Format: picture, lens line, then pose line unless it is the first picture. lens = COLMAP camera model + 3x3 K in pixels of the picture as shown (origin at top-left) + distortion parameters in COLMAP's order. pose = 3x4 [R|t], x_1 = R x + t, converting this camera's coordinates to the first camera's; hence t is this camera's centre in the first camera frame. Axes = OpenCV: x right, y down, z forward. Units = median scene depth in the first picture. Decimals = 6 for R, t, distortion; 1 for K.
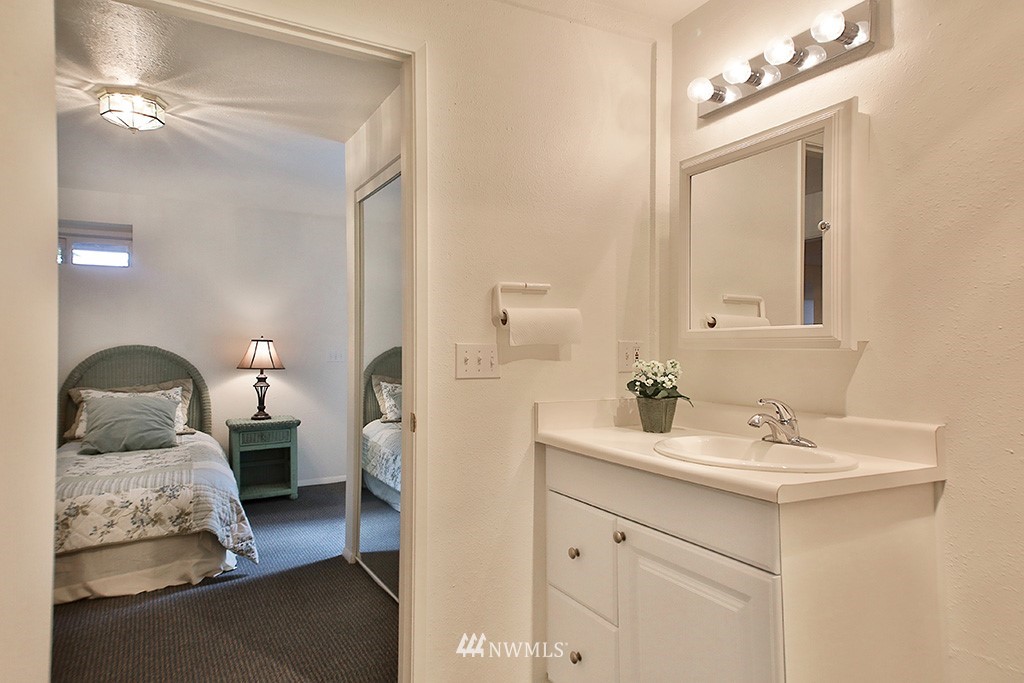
lens RADIAL K [[605.2, 0, 515.7], [0, 605.2, 347.7], [0, 0, 1]] dist [0.043671, 0.002531]
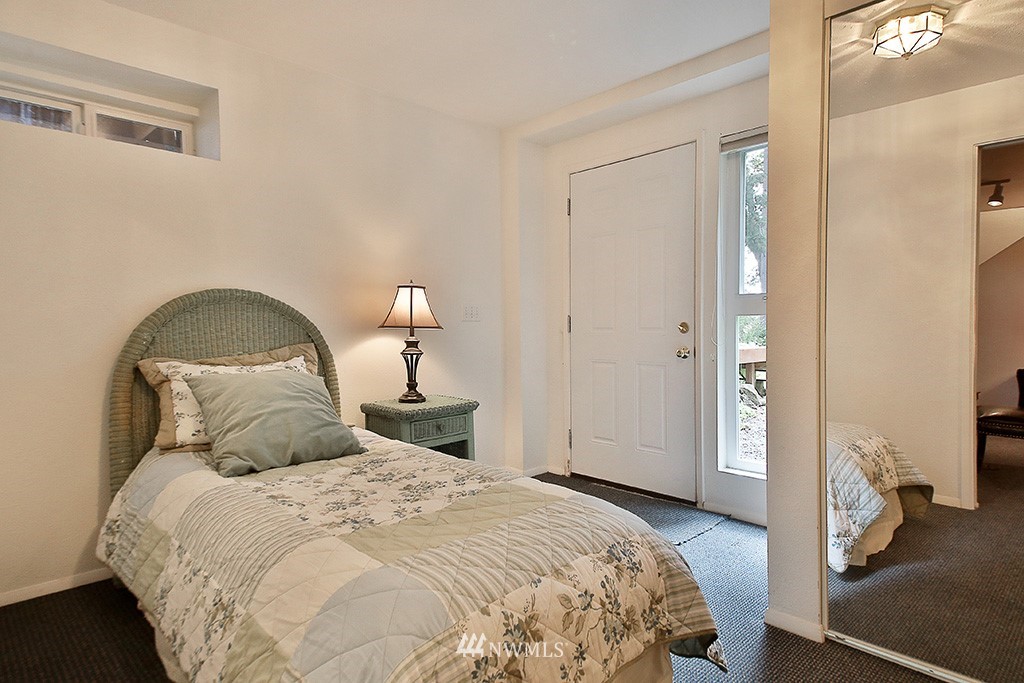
lens RADIAL K [[557.1, 0, 509.5], [0, 557.1, 337.1], [0, 0, 1]] dist [0.041067, 0.000538]
pose [[0.969417, -0.008817, 0.245259, -0.516646], [0.003697, 0.999766, 0.021326, 0.035207], [-0.245390, -0.019767, 0.969223, 0.408915]]
